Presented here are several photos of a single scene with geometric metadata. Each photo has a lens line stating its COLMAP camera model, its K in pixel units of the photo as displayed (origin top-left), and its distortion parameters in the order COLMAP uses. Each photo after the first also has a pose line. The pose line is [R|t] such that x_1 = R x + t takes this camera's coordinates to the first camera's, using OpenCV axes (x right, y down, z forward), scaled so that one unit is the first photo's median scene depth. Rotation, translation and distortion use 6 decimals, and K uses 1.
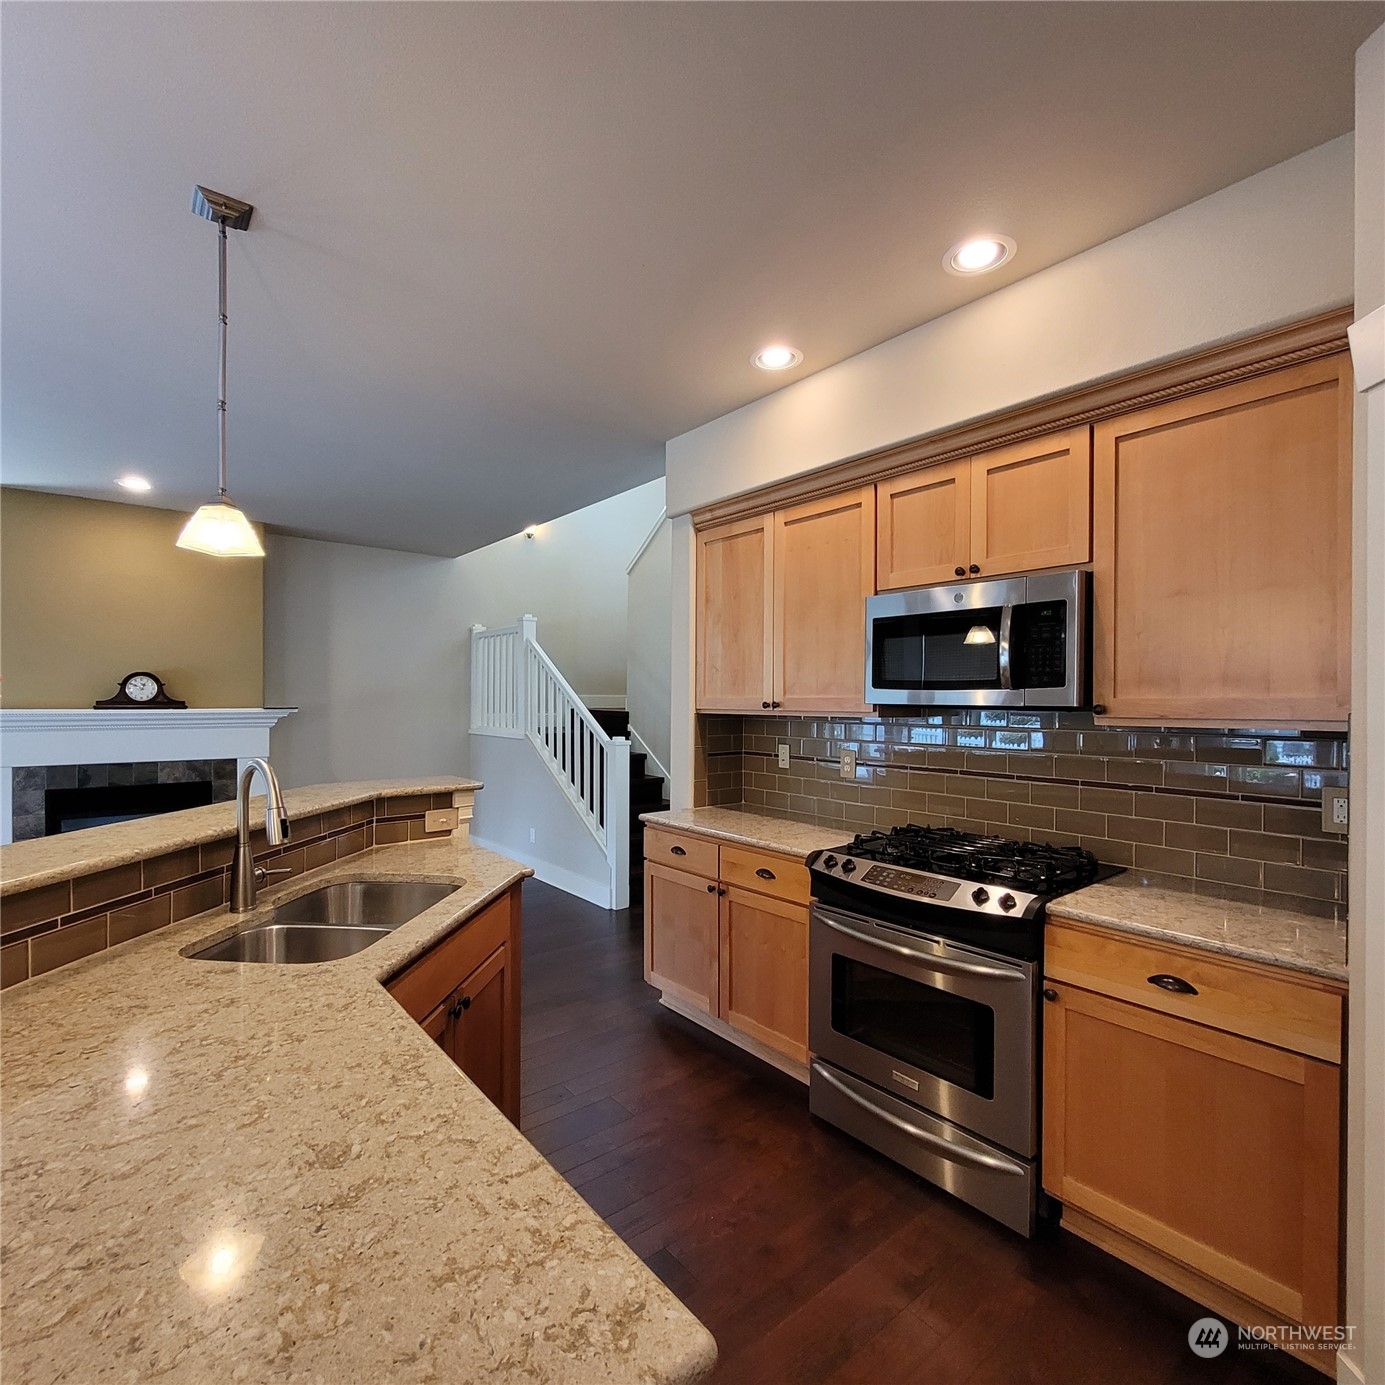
lens RADIAL K [[720.9, 0, 692.3], [0, 720.9, 695.7], [0, 0, 1]] dist [-0.001540, 0.000811]
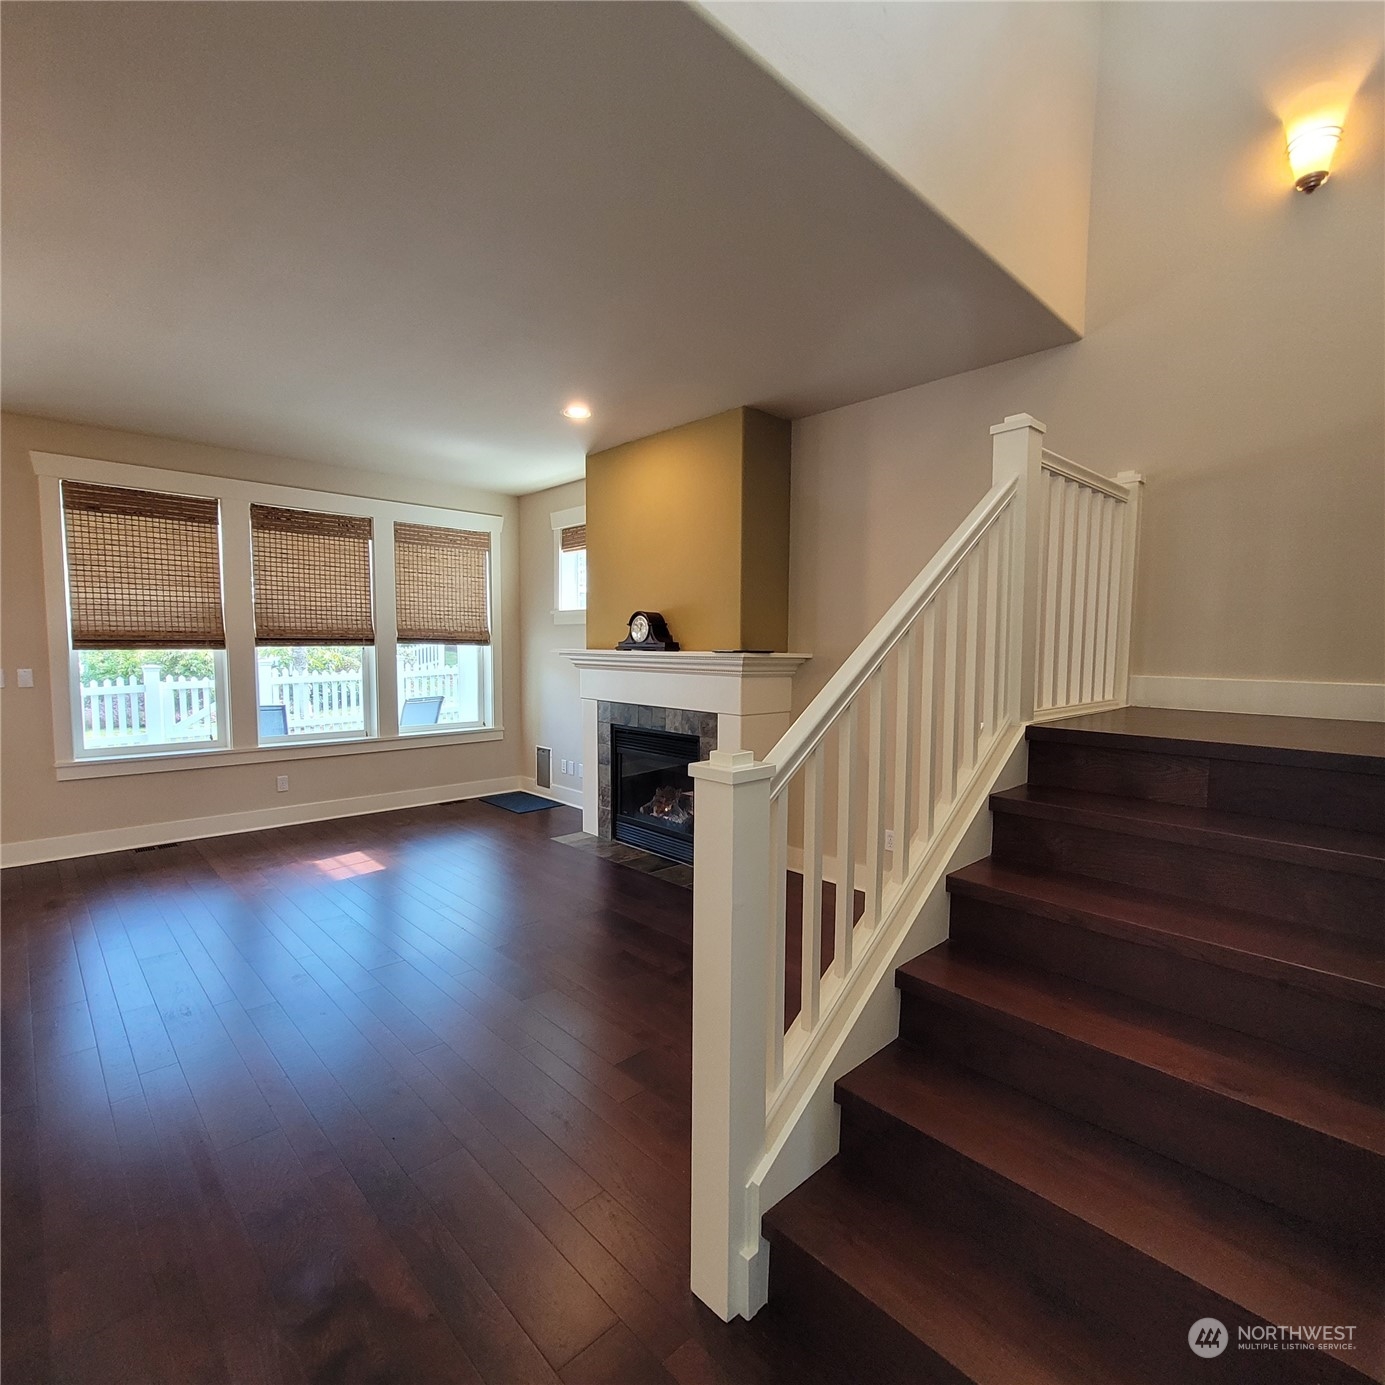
lens RADIAL K [[720.9, 0, 693.2], [0, 720.9, 698.7], [0, 0, 1]] dist [-0.001540, 0.000811]
pose [[0.065566, 0.067932, -0.995533, 0.184594], [-0.010419, 0.997672, 0.067392, 0.016446], [0.997794, 0.005954, 0.066121, 0.965502]]
